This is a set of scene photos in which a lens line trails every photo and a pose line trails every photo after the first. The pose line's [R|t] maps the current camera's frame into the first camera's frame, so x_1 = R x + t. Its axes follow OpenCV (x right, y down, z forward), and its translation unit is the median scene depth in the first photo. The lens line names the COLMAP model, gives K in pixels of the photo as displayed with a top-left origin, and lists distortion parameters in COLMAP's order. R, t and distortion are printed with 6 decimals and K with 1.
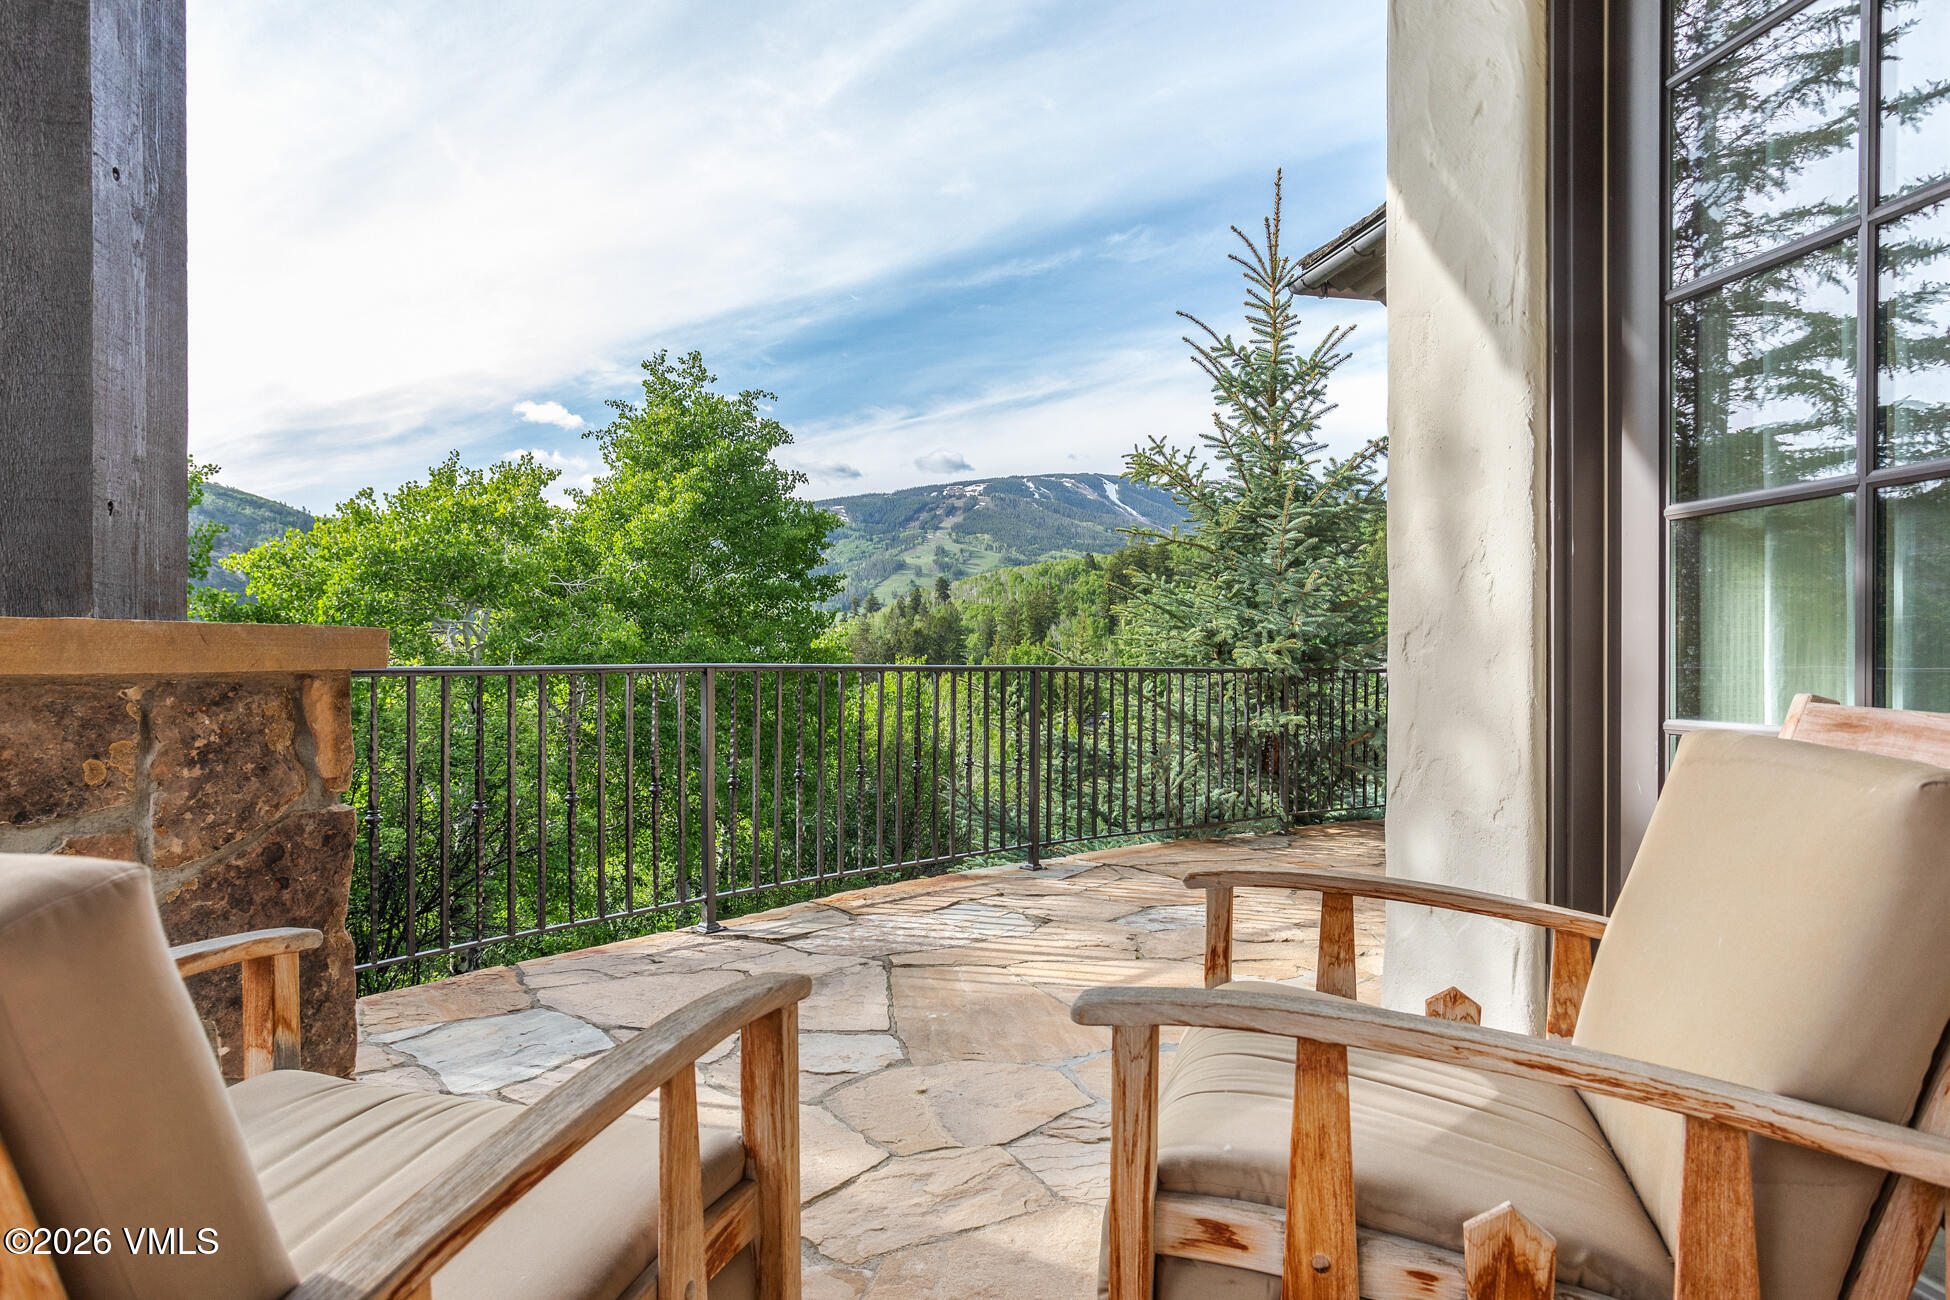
lens RADIAL K [[1096.7, 0, 971.2], [0, 1096.7, 665.9], [0, 0, 1]] dist [-0.013985, 0.006905]
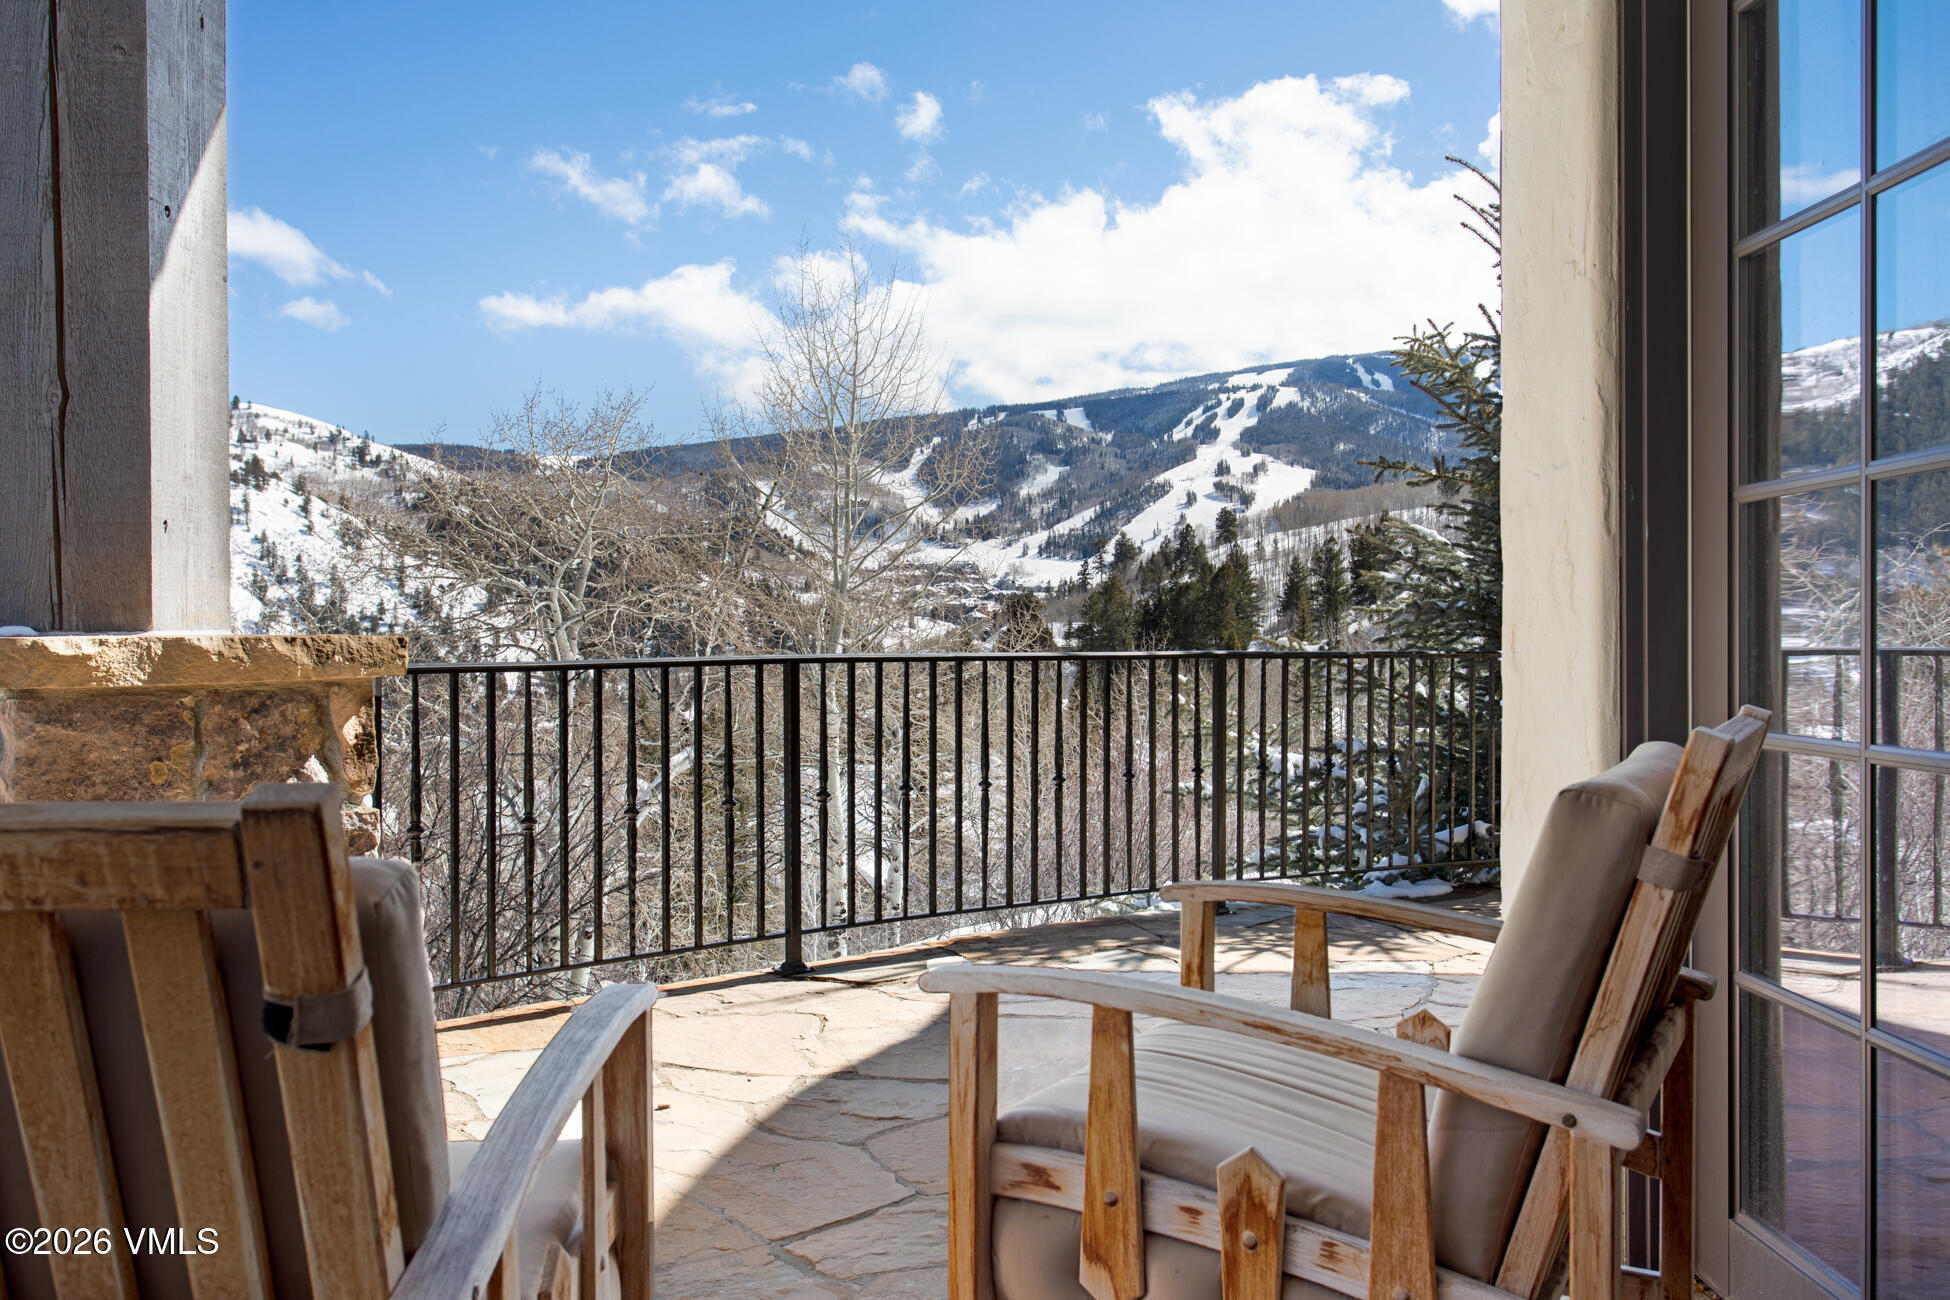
lens RADIAL K [[1586.5, 0, 981.5], [0, 1586.5, 638.7], [0, 0, 1]] dist [-0.002004, -0.012081]
pose [[0.984021, -0.007083, -0.177912, 0.325104], [0.007255, 0.999974, 0.000316, -0.035666], [0.177905, -0.001602, 0.984046, -0.460192]]
